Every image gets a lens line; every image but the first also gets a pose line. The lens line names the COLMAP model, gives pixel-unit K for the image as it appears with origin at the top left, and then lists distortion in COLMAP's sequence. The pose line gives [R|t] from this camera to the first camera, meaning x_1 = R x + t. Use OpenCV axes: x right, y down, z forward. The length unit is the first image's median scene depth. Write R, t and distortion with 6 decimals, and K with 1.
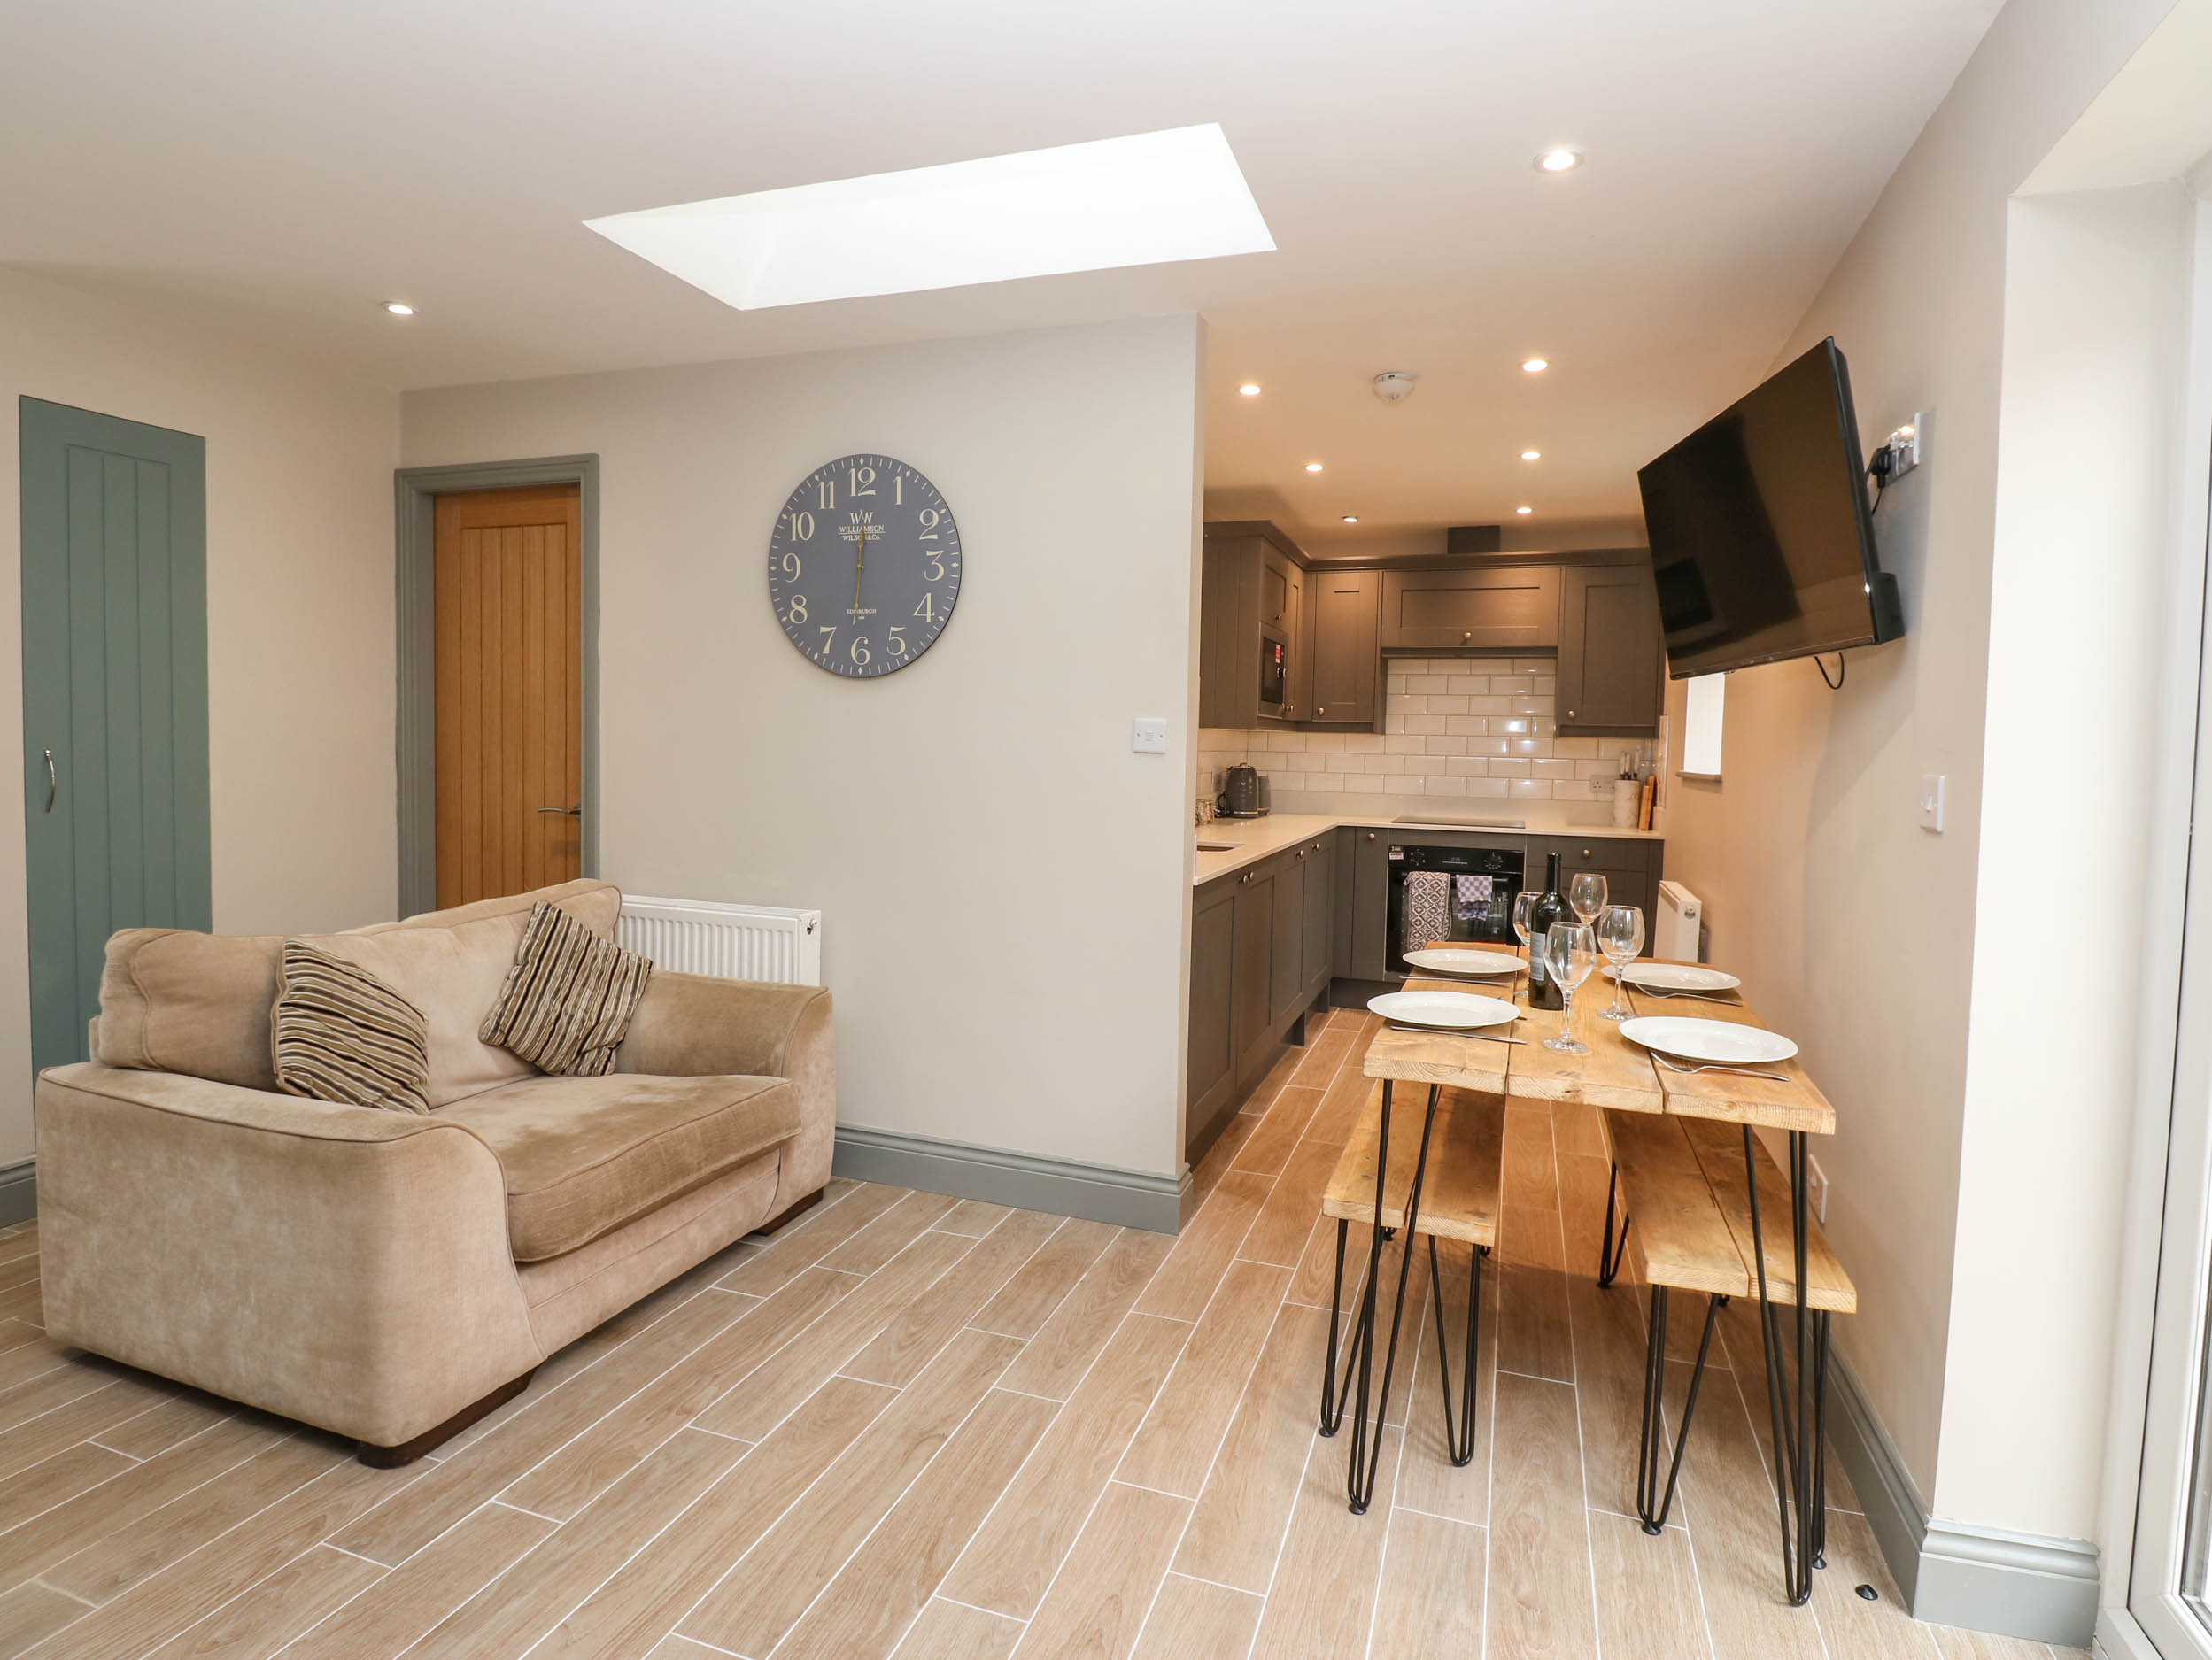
lens RADIAL K [[1152.4, 0, 1116.1], [0, 1152.4, 804.7], [0, 0, 1]] dist [0.000342, -0.012530]
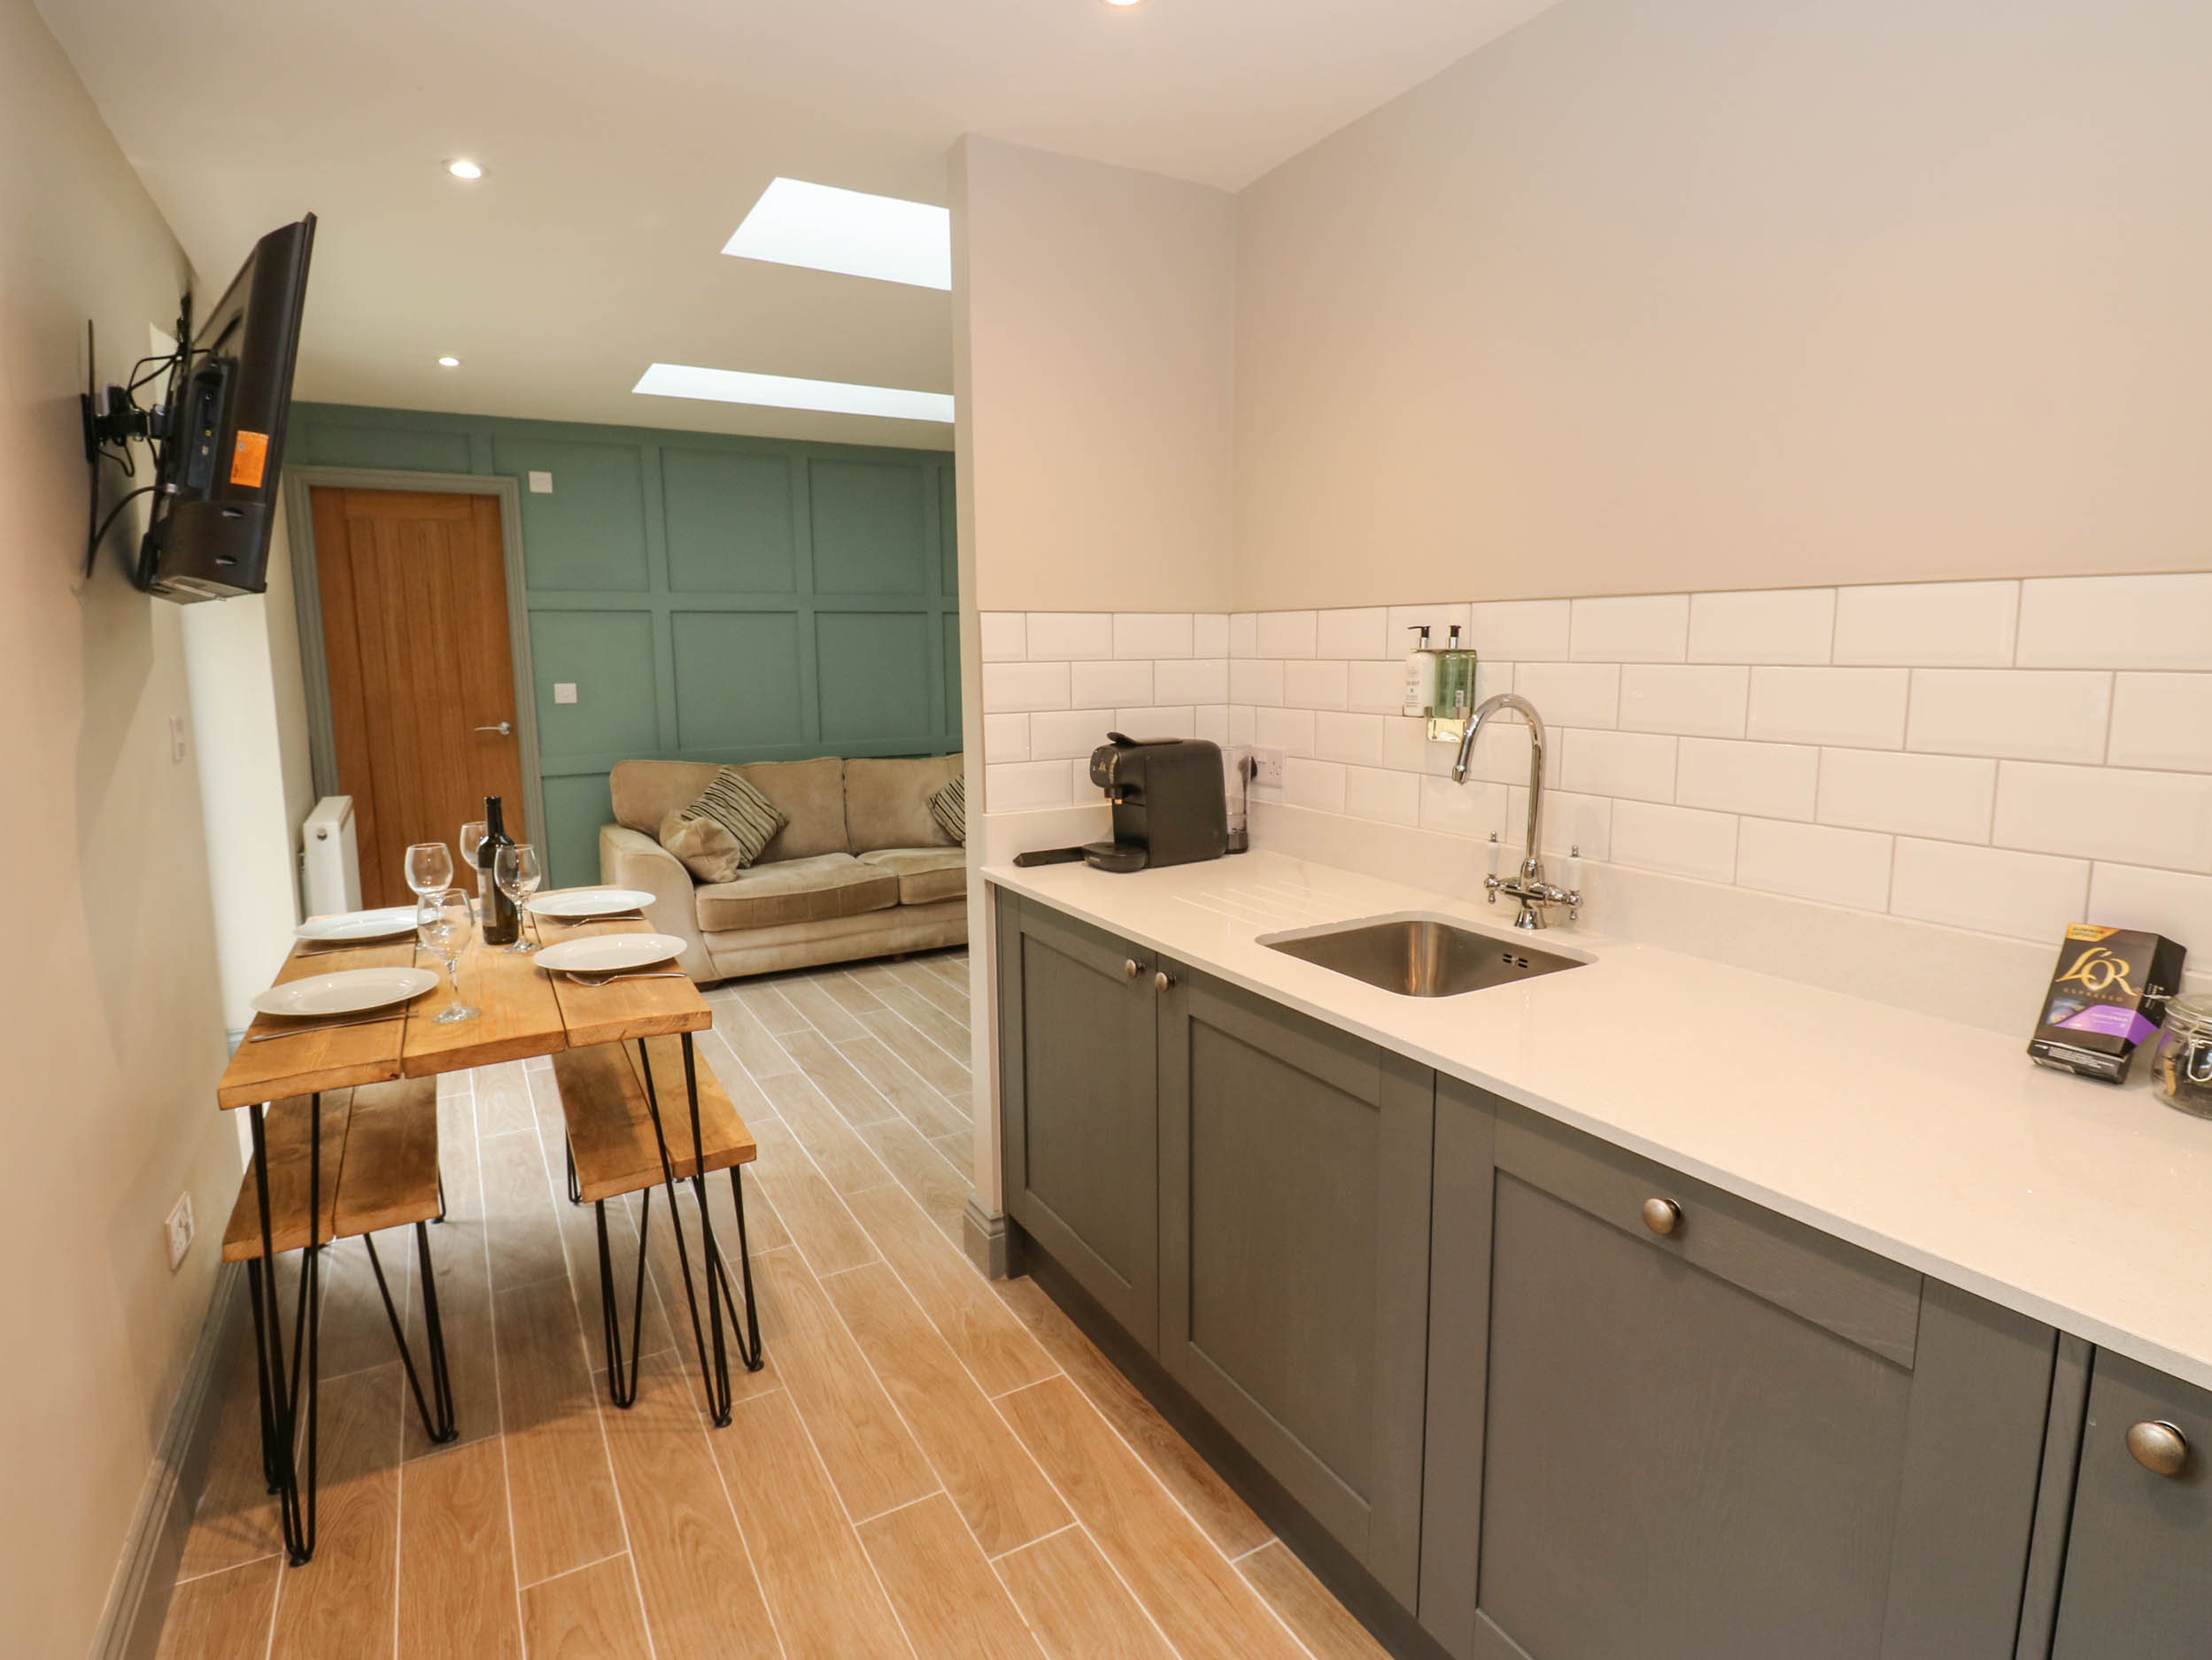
lens RADIAL K [[1152.4, 0, 1130.1], [0, 1152.4, 793.6], [0, 0, 1]] dist [0.000342, -0.012530]
pose [[-0.641742, 0.081594, -0.762568, 0.571113], [-0.048503, 0.988016, 0.146535, -0.101351], [0.765385, 0.131024, -0.630094, 1.486317]]
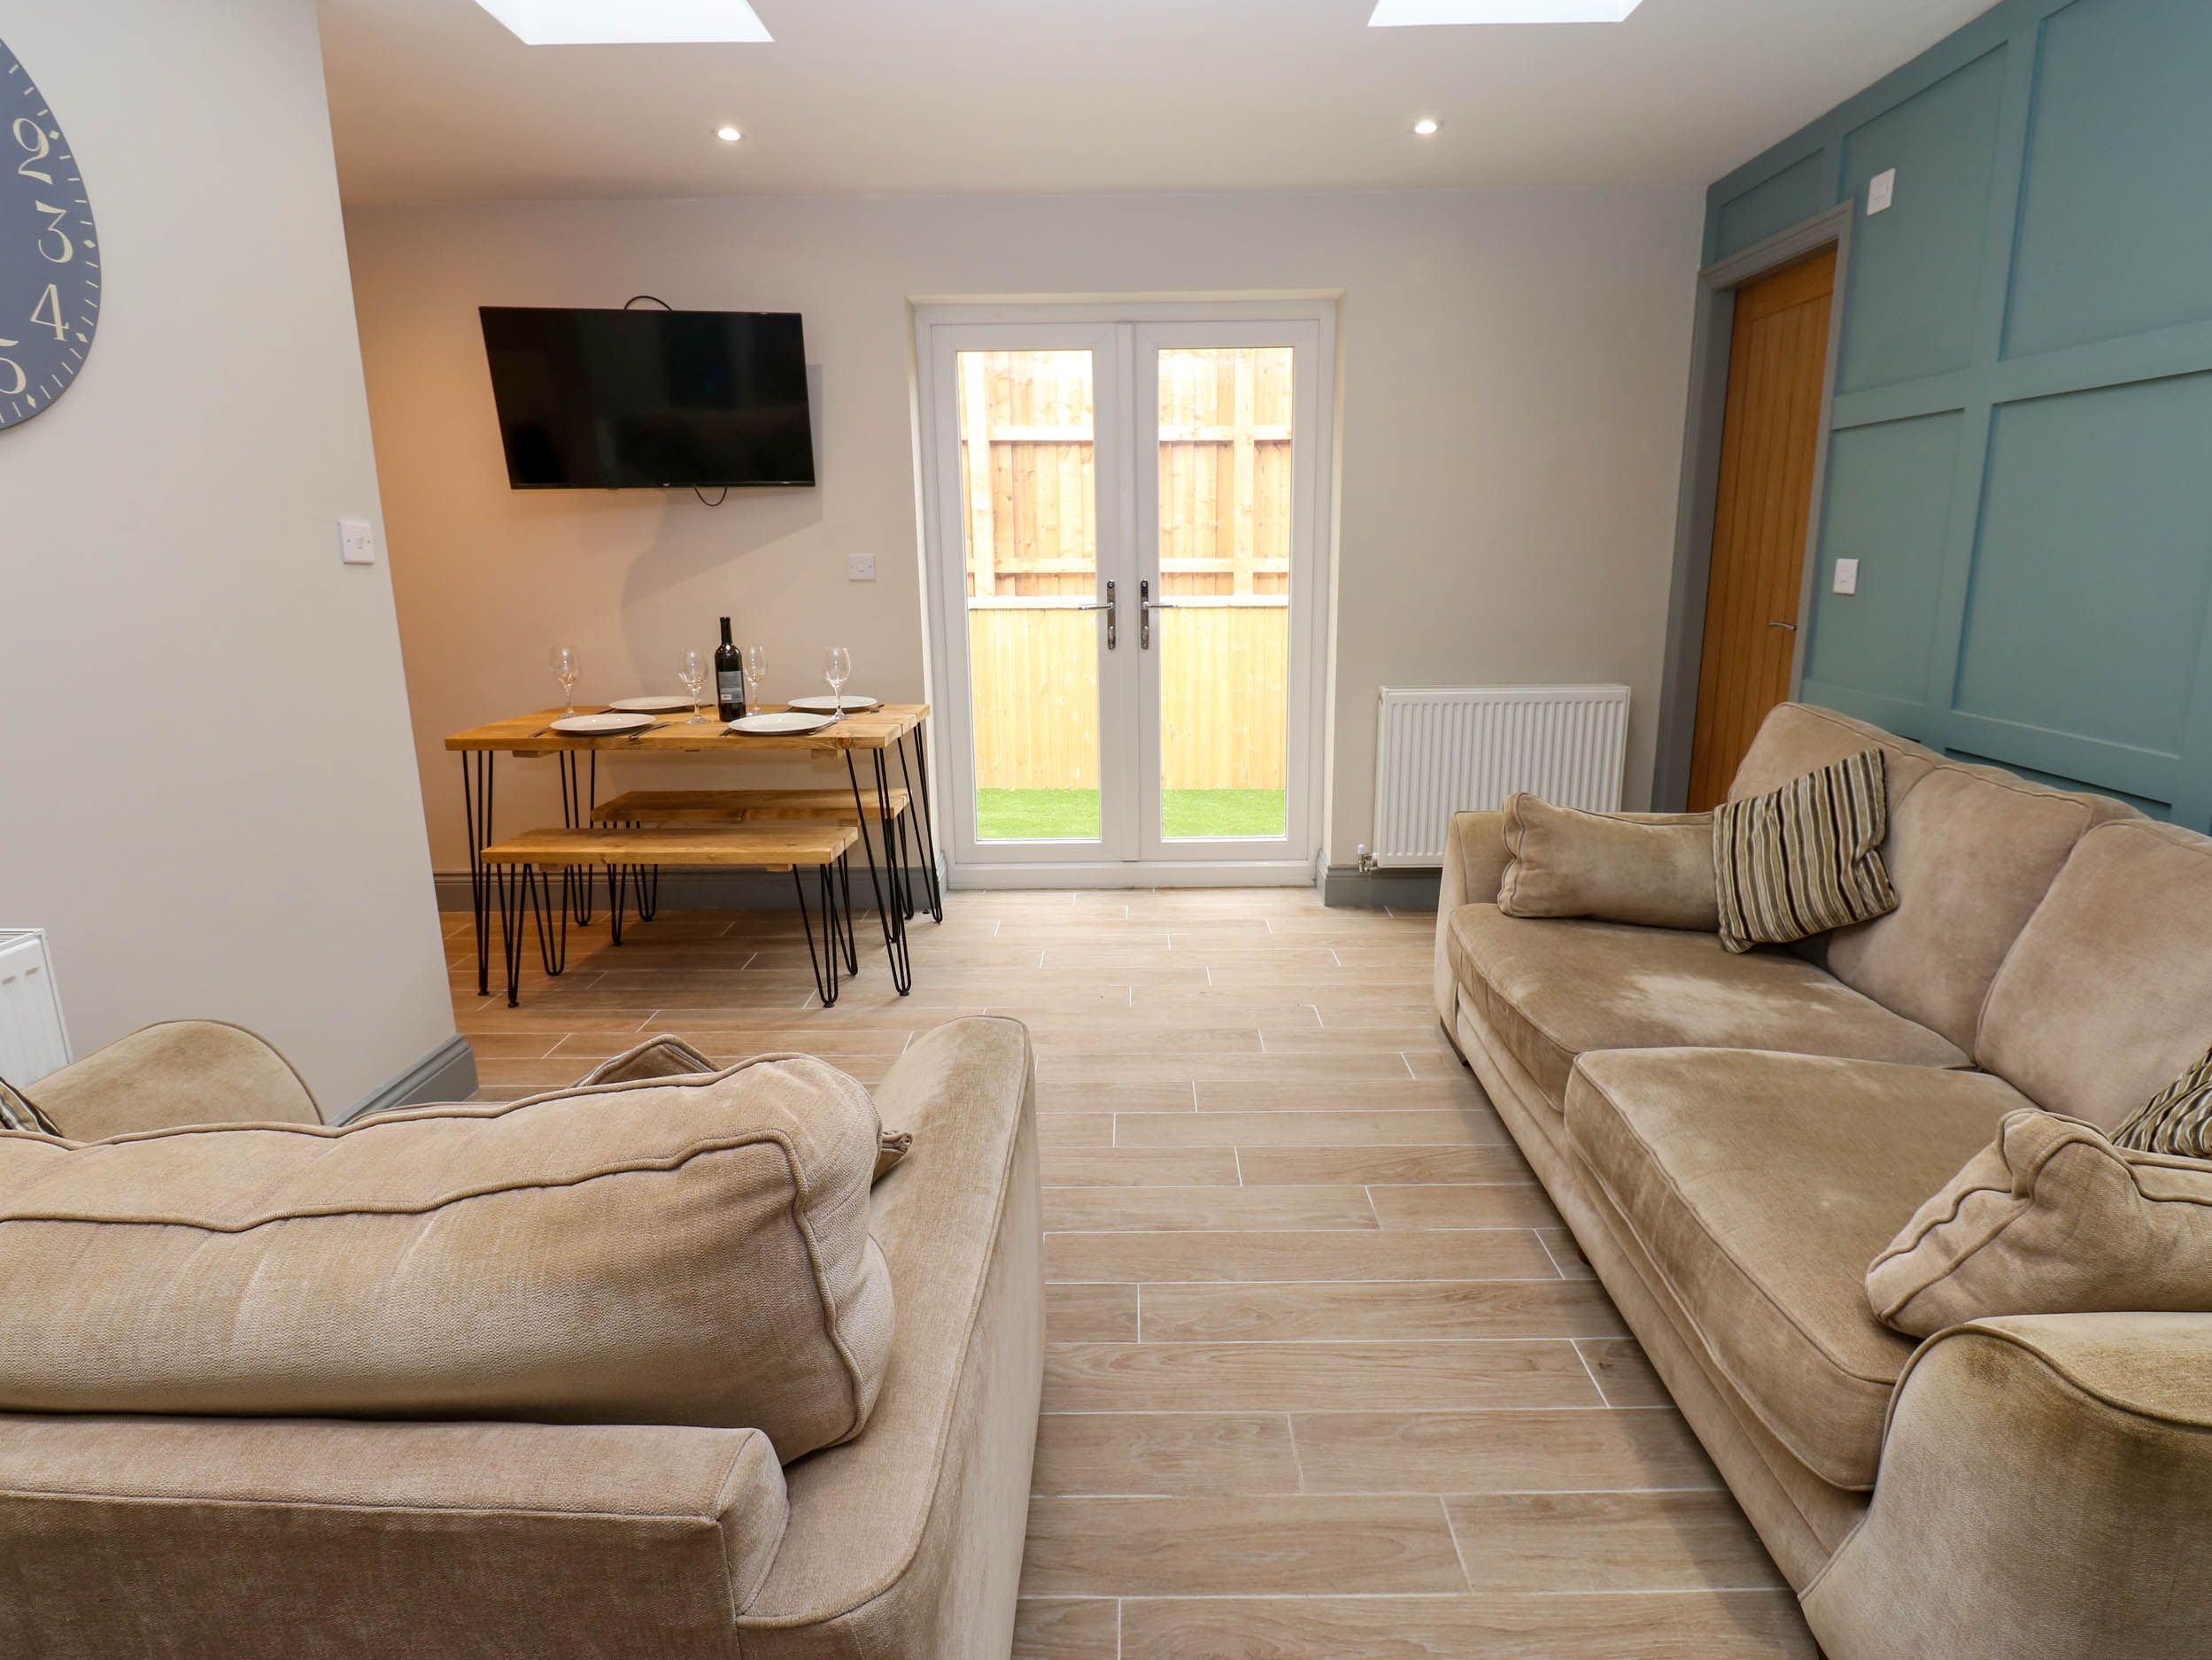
lens RADIAL K [[1152.4, 0, 1129.1], [0, 1152.4, 798.6], [0, 0, 1]] dist [0.000342, -0.012530]
pose [[-0.325670, -0.222186, 0.919006, -0.854740], [0.052460, 0.966252, 0.252199, -0.055650], [-0.944027, 0.130344, -0.303023, 0.695848]]
